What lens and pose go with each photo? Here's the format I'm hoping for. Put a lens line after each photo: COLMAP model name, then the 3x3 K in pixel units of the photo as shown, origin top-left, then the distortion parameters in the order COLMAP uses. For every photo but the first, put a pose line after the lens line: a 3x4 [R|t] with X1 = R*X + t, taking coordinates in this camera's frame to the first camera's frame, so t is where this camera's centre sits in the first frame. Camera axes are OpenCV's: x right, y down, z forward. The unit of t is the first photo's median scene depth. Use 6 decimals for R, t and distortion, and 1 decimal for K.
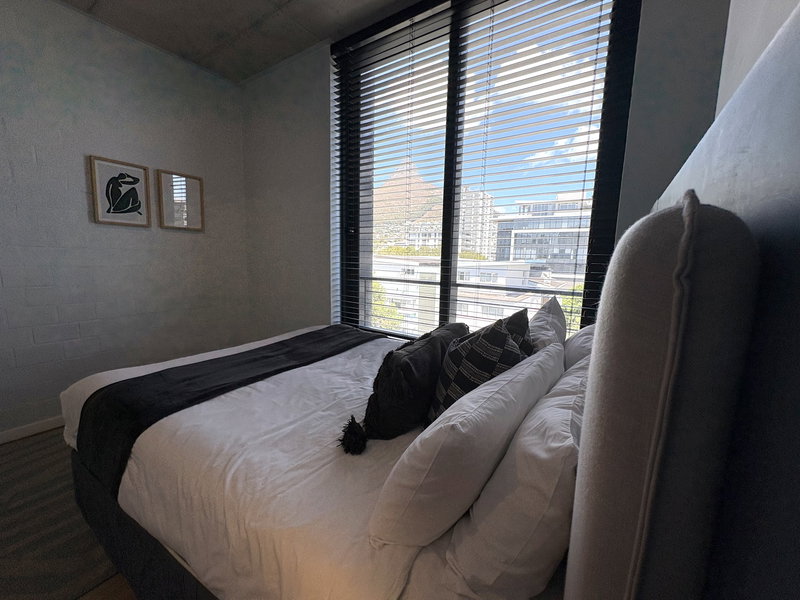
lens RADIAL K [[320.6, 0, 399.2], [0, 320.6, 302.3], [0, 0, 1]] dist [-0.002037, 0.000425]
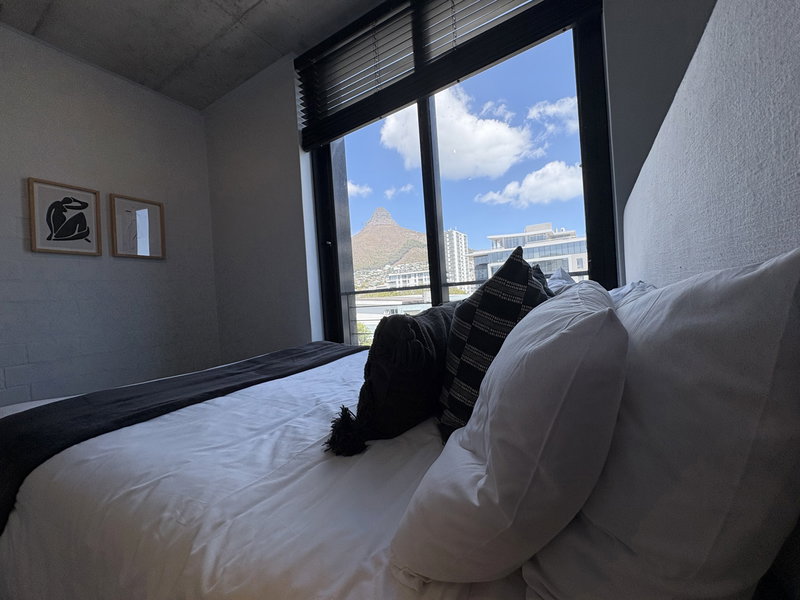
lens RADIAL K [[320.6, 0, 400.8], [0, 320.6, 301.8], [0, 0, 1]] dist [-0.002037, 0.000425]
pose [[0.993931, -0.092812, 0.059046, -0.013087], [0.099918, 0.986241, -0.131701, 0.106645], [-0.046011, 0.136802, 0.989529, 0.111472]]
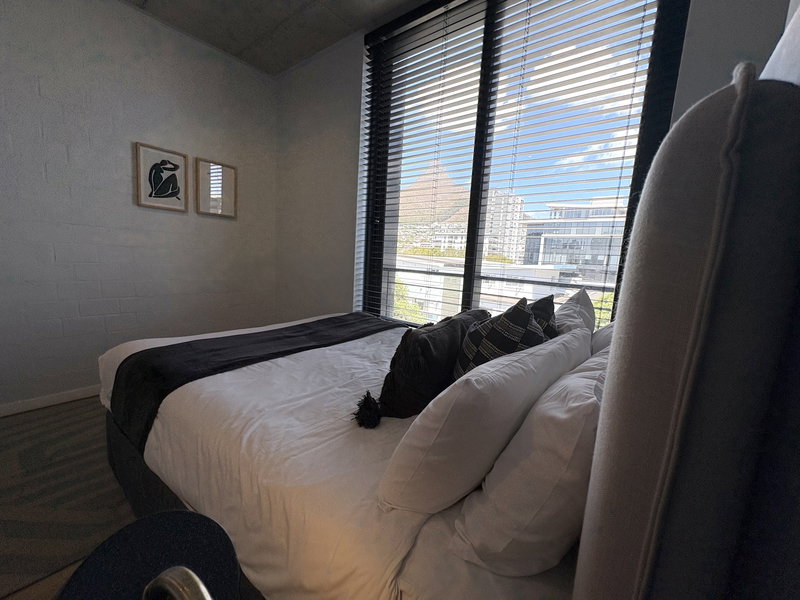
lens RADIAL K [[320.6, 0, 398.5], [0, 320.6, 302.5], [0, 0, 1]] dist [-0.002037, 0.000425]
pose [[0.996261, 0.044765, -0.073894, 0.004826], [-0.044915, 0.998991, -0.000362, 0.035174], [0.073804, 0.003679, 0.997266, 0.004938]]
